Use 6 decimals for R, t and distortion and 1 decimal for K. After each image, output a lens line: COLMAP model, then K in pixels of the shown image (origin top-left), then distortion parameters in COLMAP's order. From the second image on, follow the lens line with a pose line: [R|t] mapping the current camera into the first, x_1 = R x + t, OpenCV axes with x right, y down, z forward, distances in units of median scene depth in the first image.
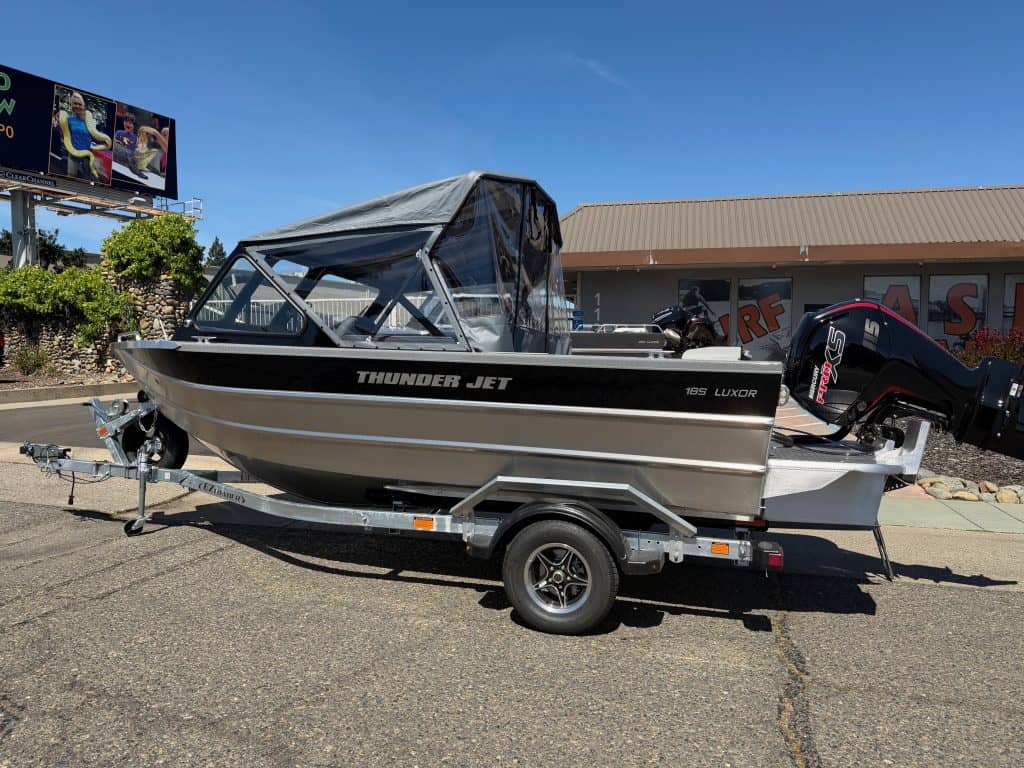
lens RADIAL K [[725.0, 0, 525.2], [0, 725.0, 382.0], [0, 0, 1]] dist [0.041132, -0.051891]
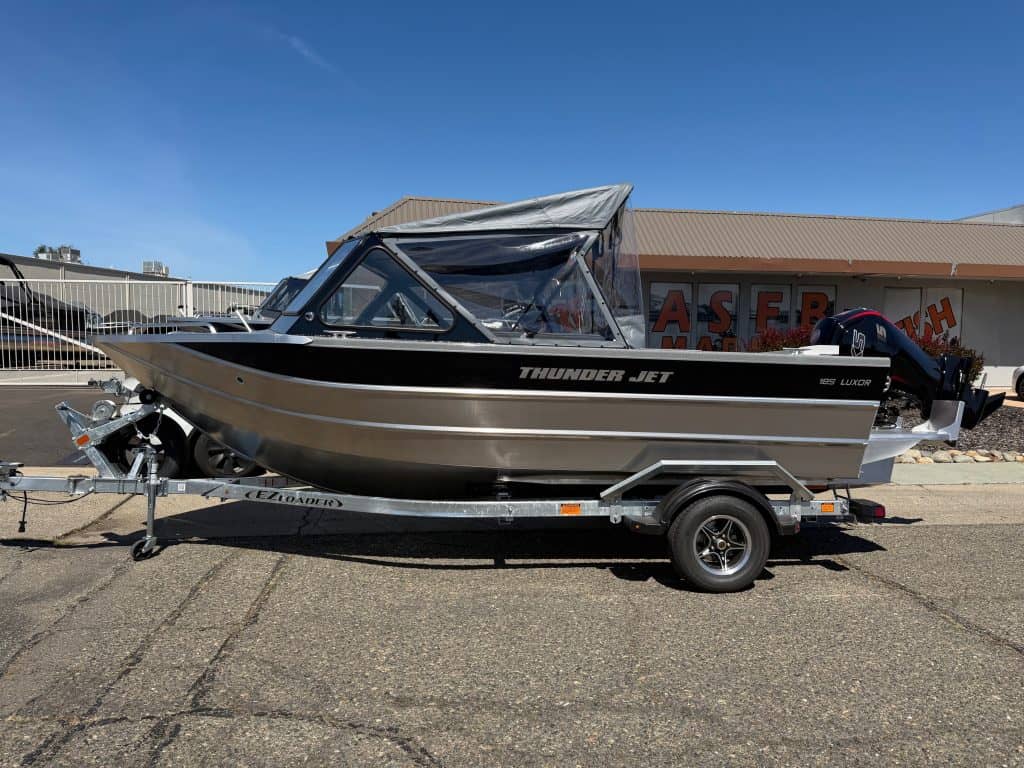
lens RADIAL K [[725.0, 0, 509.2], [0, 725.0, 381.1], [0, 0, 1]] dist [0.041132, -0.051891]
pose [[0.921121, -0.014280, 0.389013, -0.645269], [0.010226, 0.999870, 0.012490, -0.007921], [-0.389141, -0.007527, 0.921147, 0.057791]]
